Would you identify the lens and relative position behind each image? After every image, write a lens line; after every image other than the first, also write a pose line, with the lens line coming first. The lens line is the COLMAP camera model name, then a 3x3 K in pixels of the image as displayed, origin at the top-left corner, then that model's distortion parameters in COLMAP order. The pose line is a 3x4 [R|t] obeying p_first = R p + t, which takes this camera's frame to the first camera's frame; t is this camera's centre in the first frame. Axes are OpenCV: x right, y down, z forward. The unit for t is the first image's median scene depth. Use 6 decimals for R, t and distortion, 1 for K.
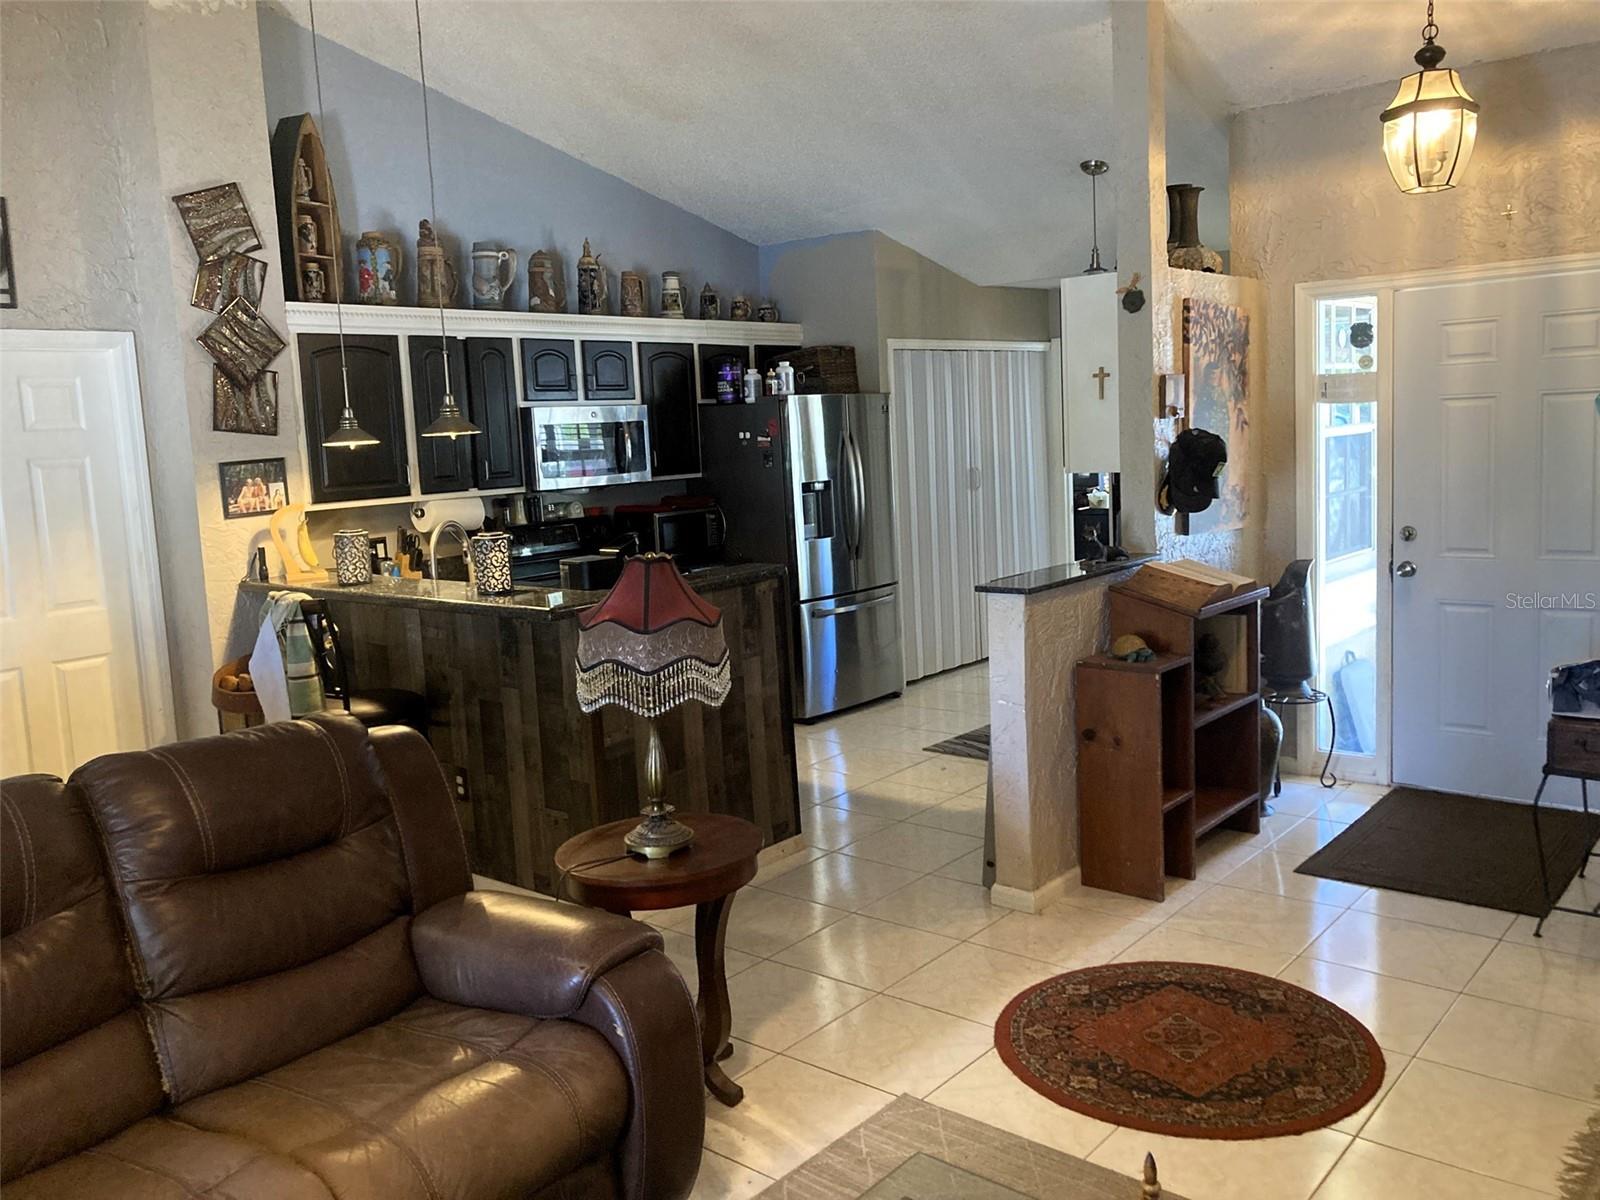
lens RADIAL K [[1304.5, 0, 798.3], [0, 1304.5, 595.0], [0, 0, 1]] dist [0.037733, -0.073586]
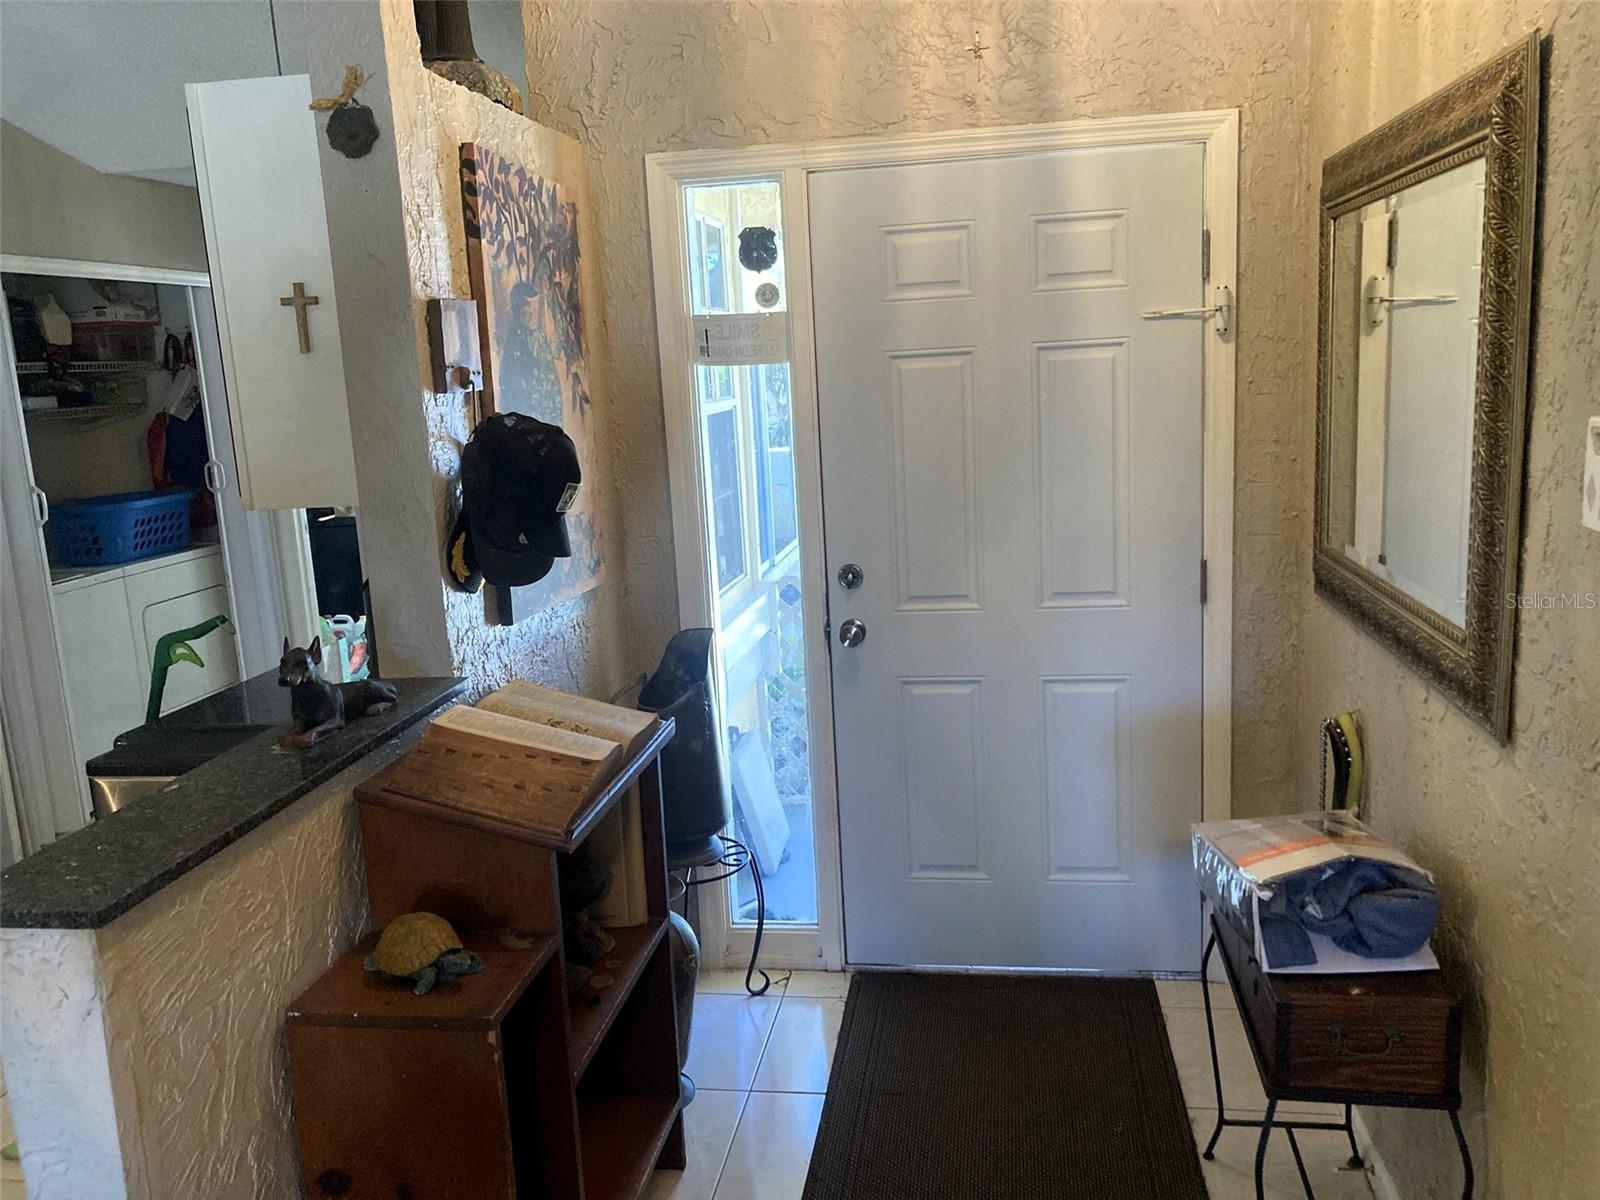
lens RADIAL K [[1304.5, 0, 798.3], [0, 1304.5, 595.0], [0, 0, 1]] dist [0.037733, -0.073586]
pose [[0.853620, -0.088943, 0.513246, 0.136526], [0.077821, 0.996032, 0.043177, -0.070855], [-0.515050, 0.003084, 0.857155, 0.516656]]
